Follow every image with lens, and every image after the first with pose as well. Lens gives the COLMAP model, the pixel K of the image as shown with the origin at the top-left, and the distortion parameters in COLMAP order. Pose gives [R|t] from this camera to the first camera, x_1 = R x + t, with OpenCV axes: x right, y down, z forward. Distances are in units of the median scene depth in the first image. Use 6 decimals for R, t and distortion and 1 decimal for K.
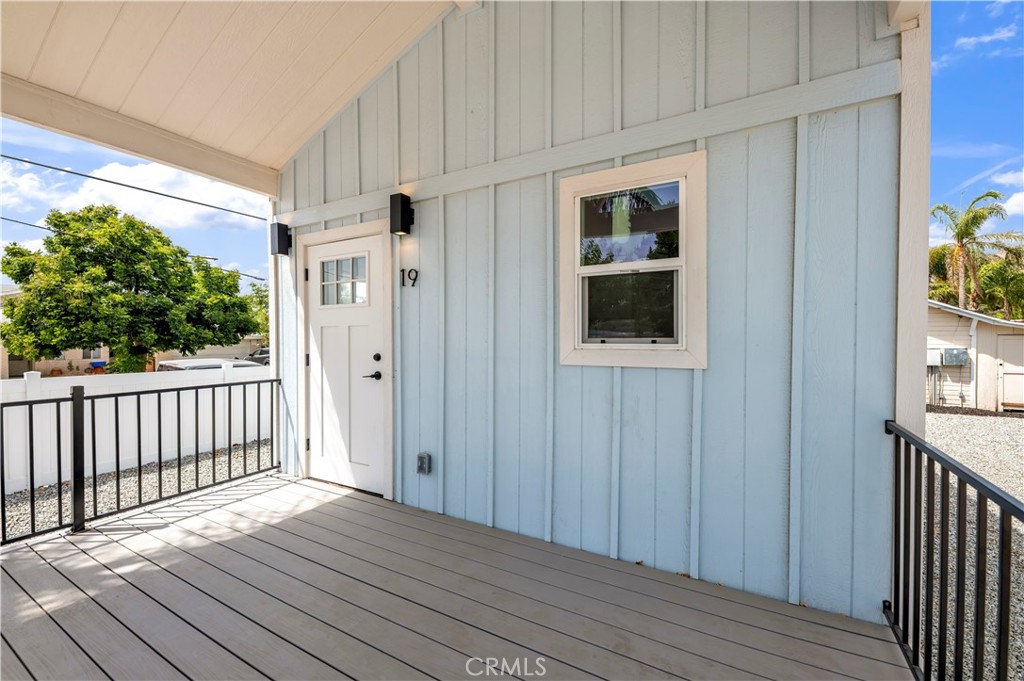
lens RADIAL K [[416.4, 0, 512.0], [0, 416.4, 340.5], [0, 0, 1]] dist [0.001838, -0.000111]
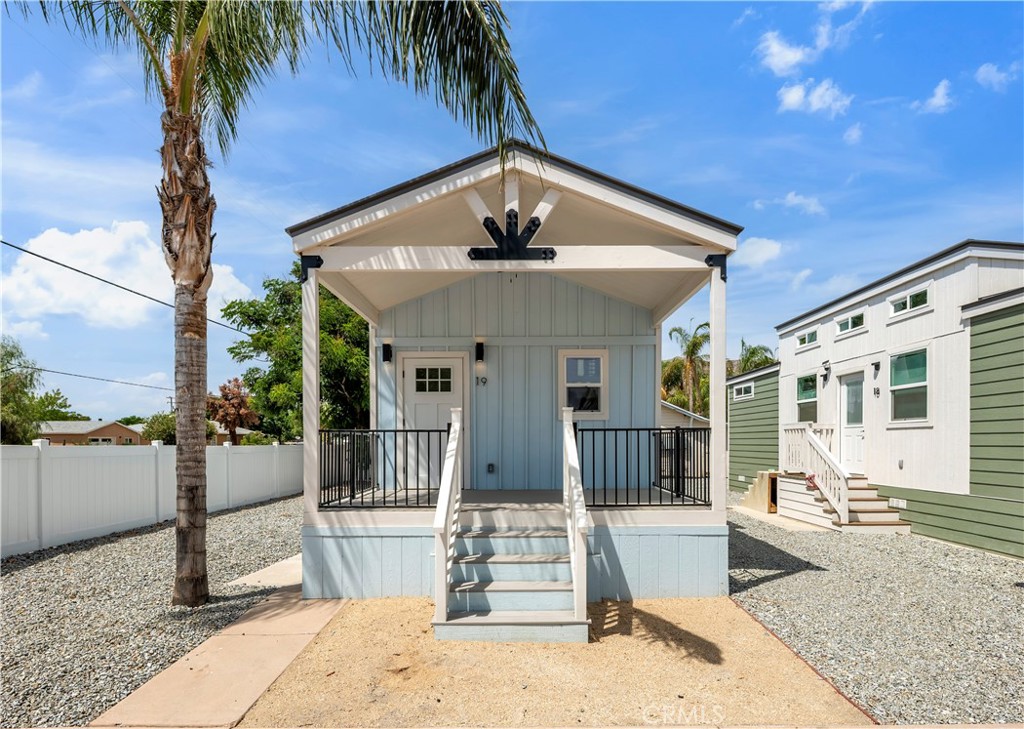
lens RADIAL K [[539.7, 0, 518.1], [0, 539.7, 438.6], [0, 0, 1]] dist [0.015991, -0.000055]
pose [[0.868723, 0.001791, 0.495296, -1.444600], [0.004972, 0.999912, -0.012337, 0.173647], [-0.495274, 0.013180, 0.868637, -1.472779]]
